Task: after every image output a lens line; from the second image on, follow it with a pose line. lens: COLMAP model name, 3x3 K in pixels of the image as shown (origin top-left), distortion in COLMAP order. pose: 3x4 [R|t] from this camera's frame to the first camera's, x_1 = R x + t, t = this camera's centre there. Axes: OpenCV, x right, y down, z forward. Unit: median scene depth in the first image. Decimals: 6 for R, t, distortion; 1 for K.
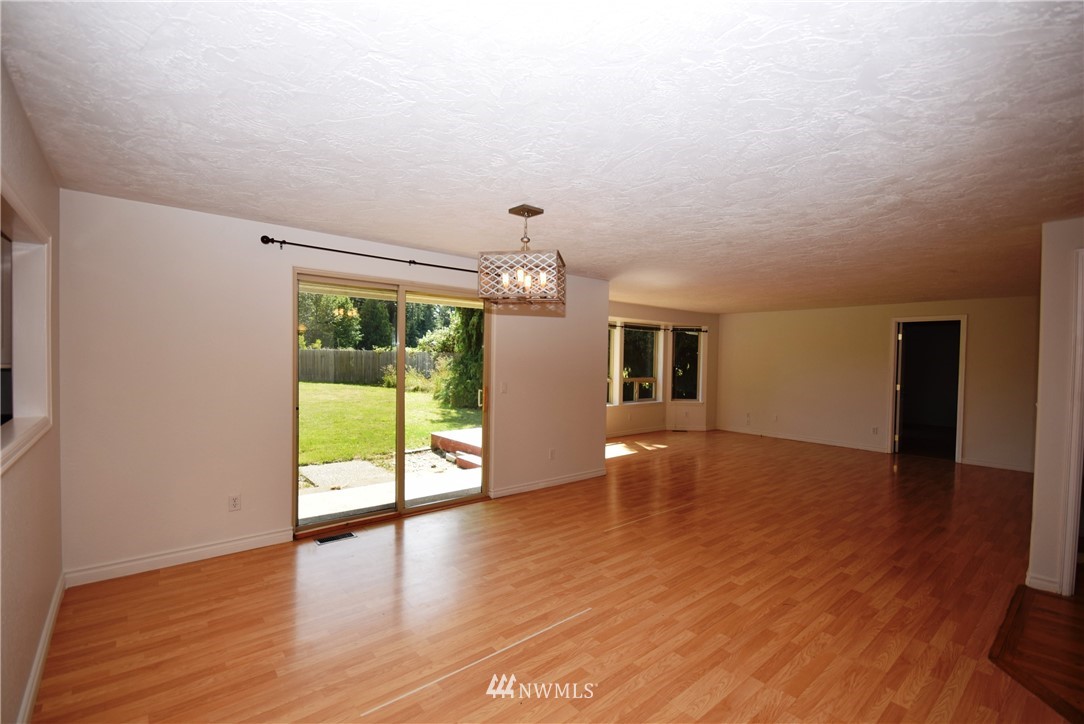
lens RADIAL K [[479.7, 0, 544.4], [0, 479.7, 364.4], [0, 0, 1]] dist [0.001434, 0.000137]
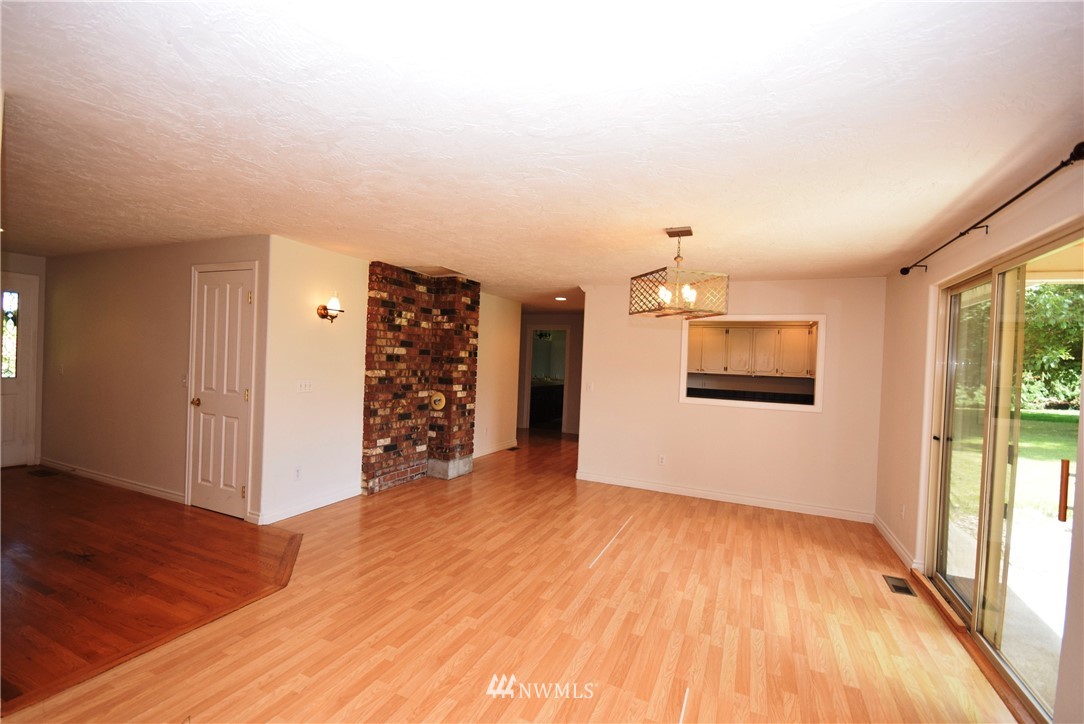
lens RADIAL K [[479.7, 0, 539.5], [0, 479.7, 366.5], [0, 0, 1]] dist [0.001434, 0.000137]
pose [[-0.902094, -0.050557, -0.428568, 0.760831], [-0.065296, 0.997671, 0.019748, -0.021190], [0.426571, 0.045799, -0.903294, 2.020666]]
